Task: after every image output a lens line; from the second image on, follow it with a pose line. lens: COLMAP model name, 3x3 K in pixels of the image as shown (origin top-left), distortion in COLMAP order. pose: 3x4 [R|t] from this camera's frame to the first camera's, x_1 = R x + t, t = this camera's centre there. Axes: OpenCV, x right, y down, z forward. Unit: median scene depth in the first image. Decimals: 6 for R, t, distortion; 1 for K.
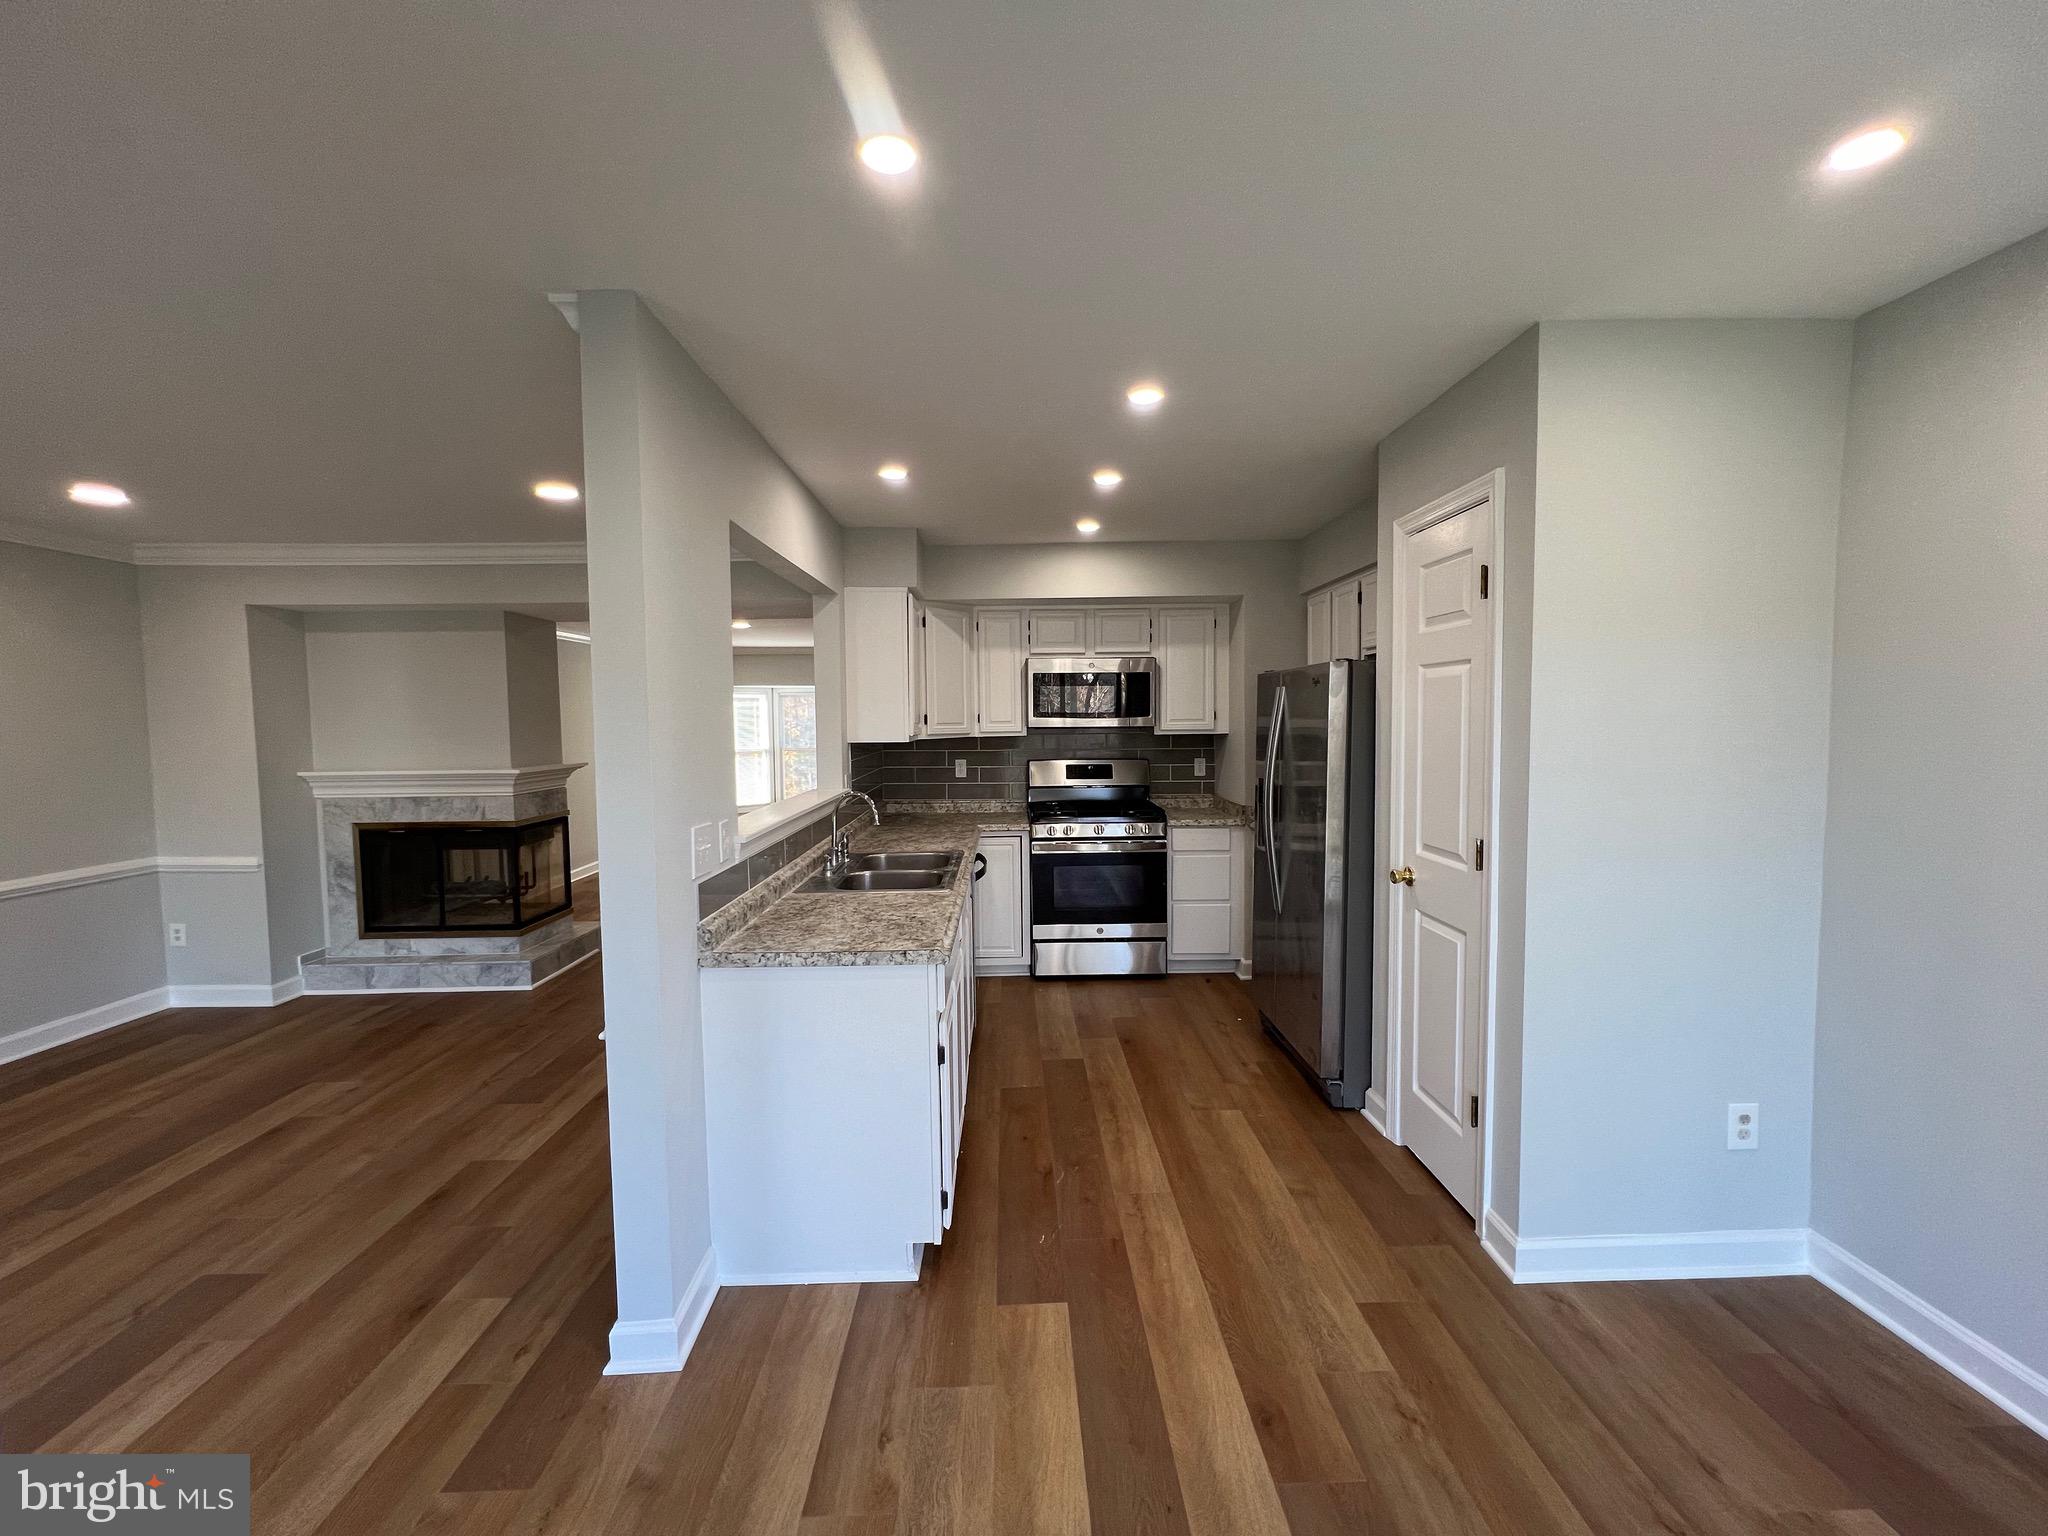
lens RADIAL K [[820.3, 0, 1024.9], [0, 820.3, 763.7], [0, 0, 1]] dist [-0.000705, -0.000034]
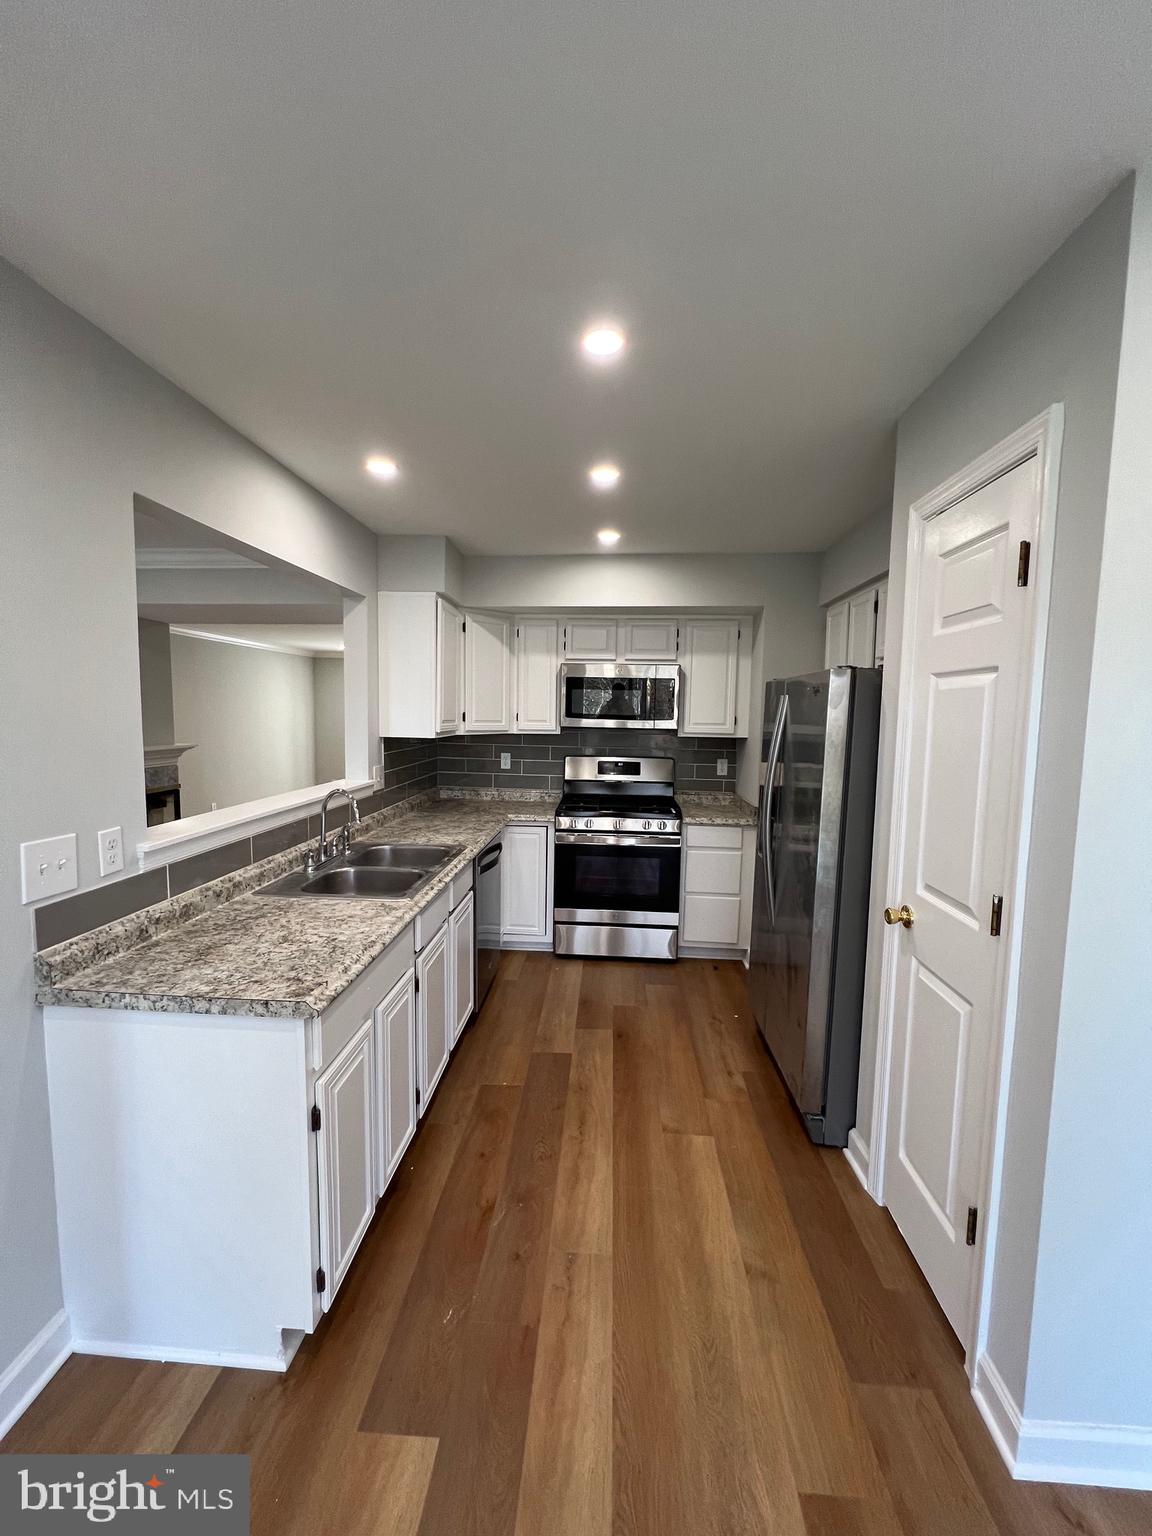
lens RADIAL K [[615.2, 0, 571.4], [0, 615.2, 767.7], [0, 0, 1]] dist [-0.000705, -0.000034]
pose [[0.995512, 0.035918, -0.087555, 0.133277], [-0.033026, 0.998867, 0.034260, -0.026102], [0.088687, -0.031215, 0.995570, 0.260443]]
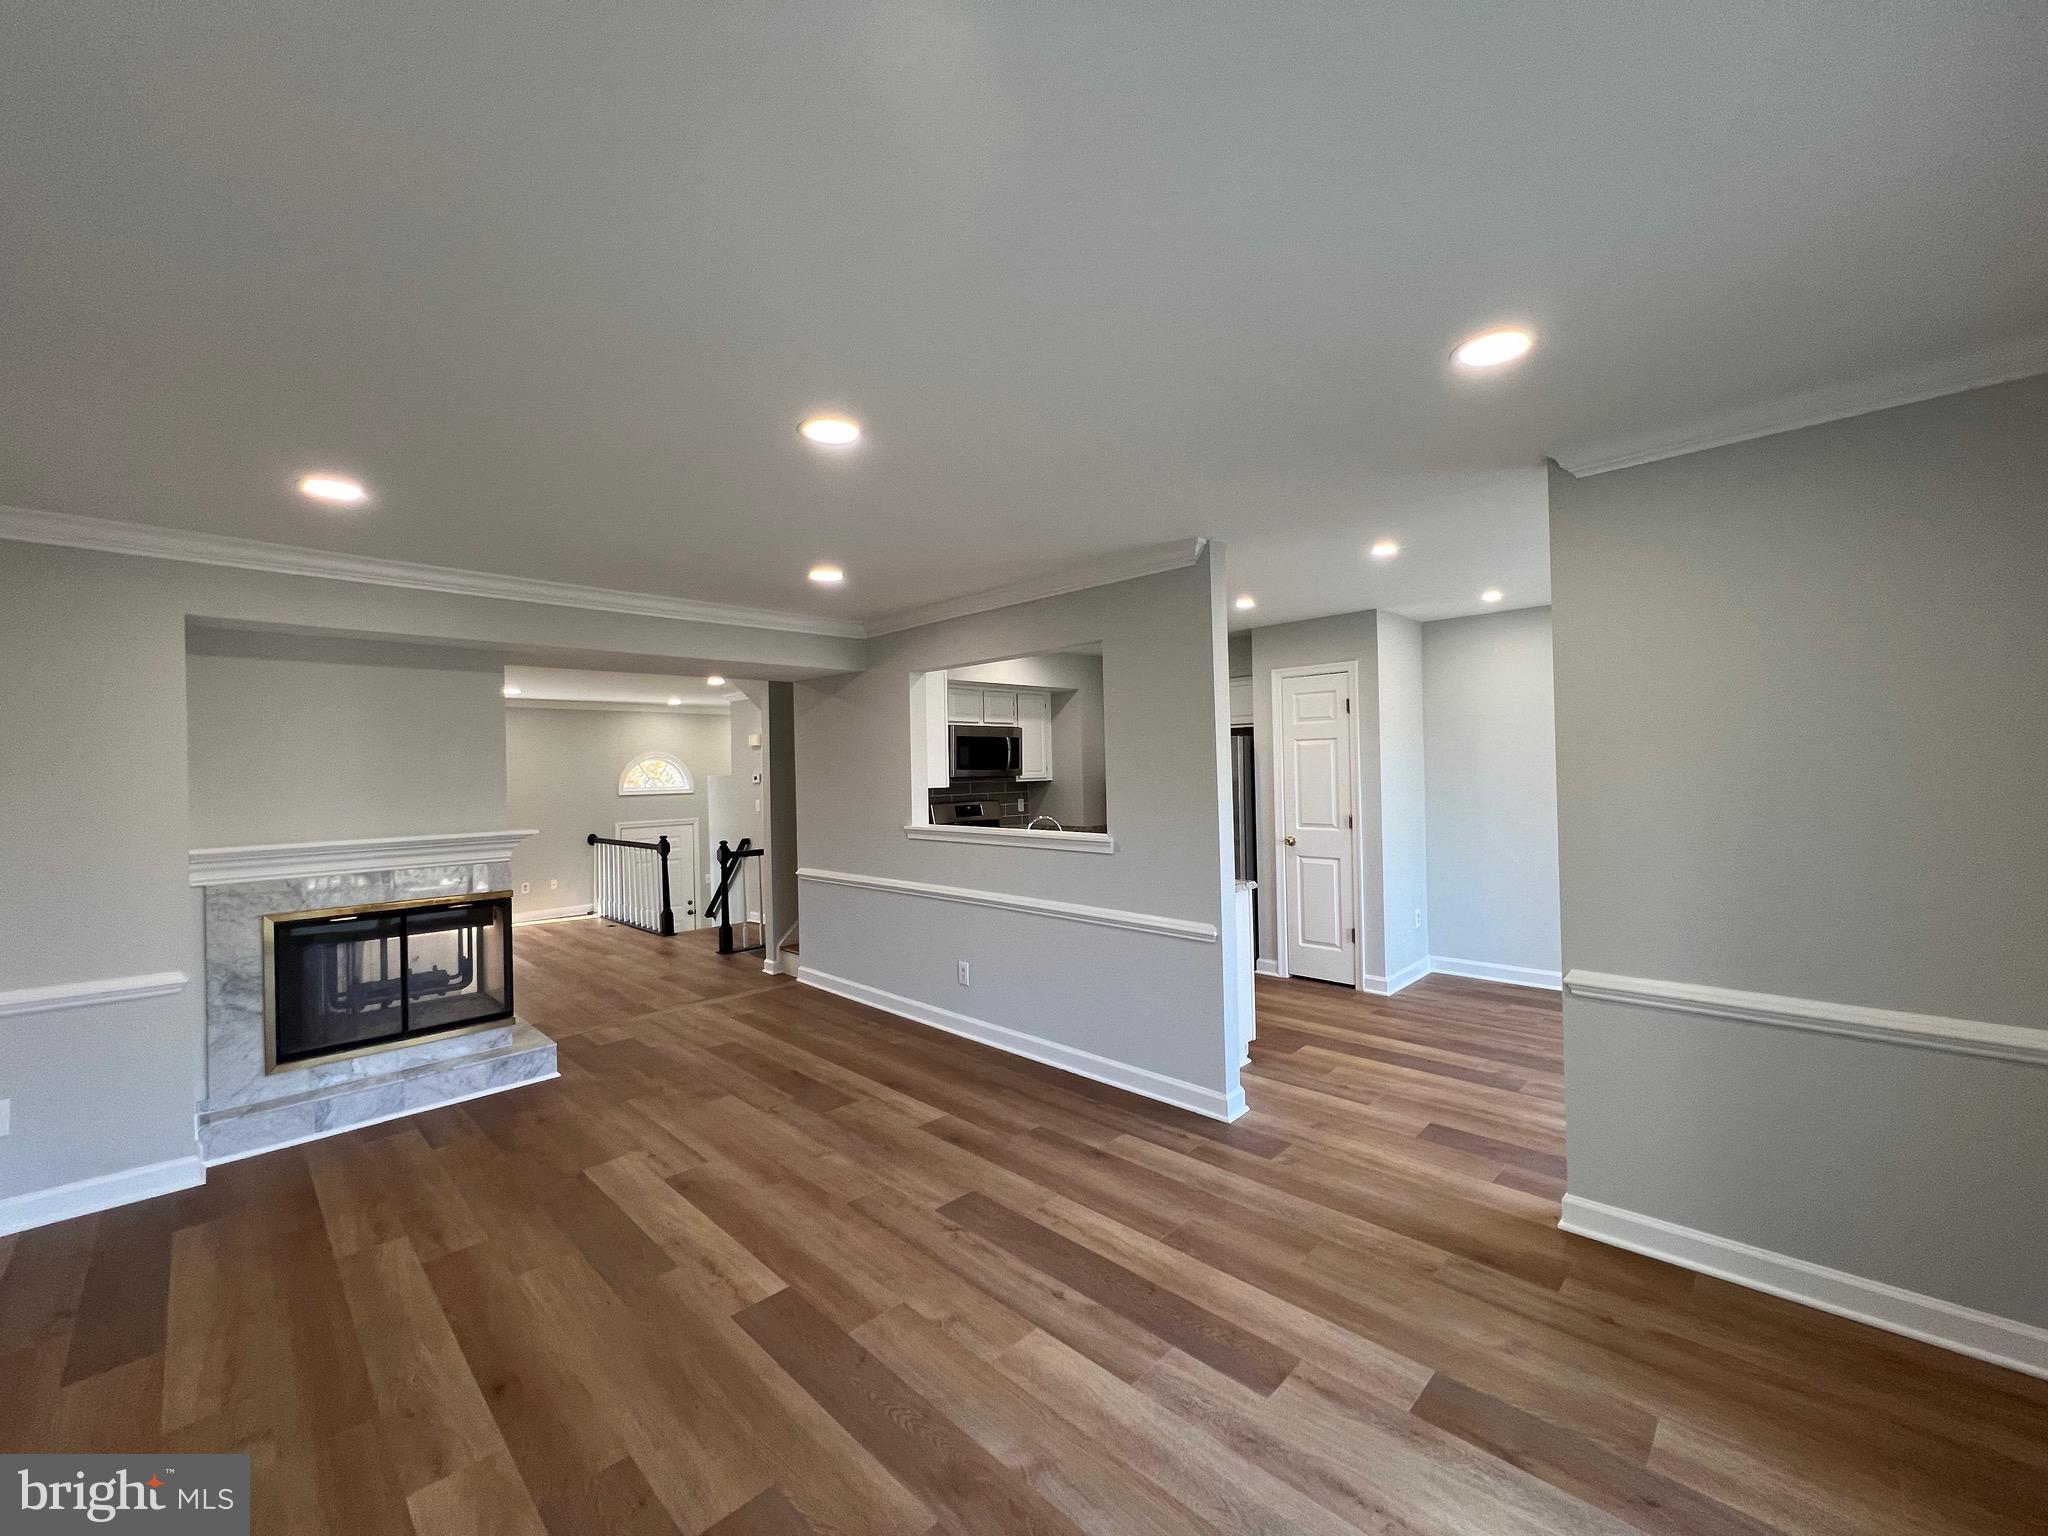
lens RADIAL K [[820.3, 0, 1024.9], [0, 820.3, 763.7], [0, 0, 1]] dist [-0.000705, -0.000034]
pose [[0.716202, 0.001884, 0.697891, -1.185420], [0.052571, 0.997009, -0.056642, 0.019415], [-0.695910, 0.077256, 0.713961, -0.021161]]
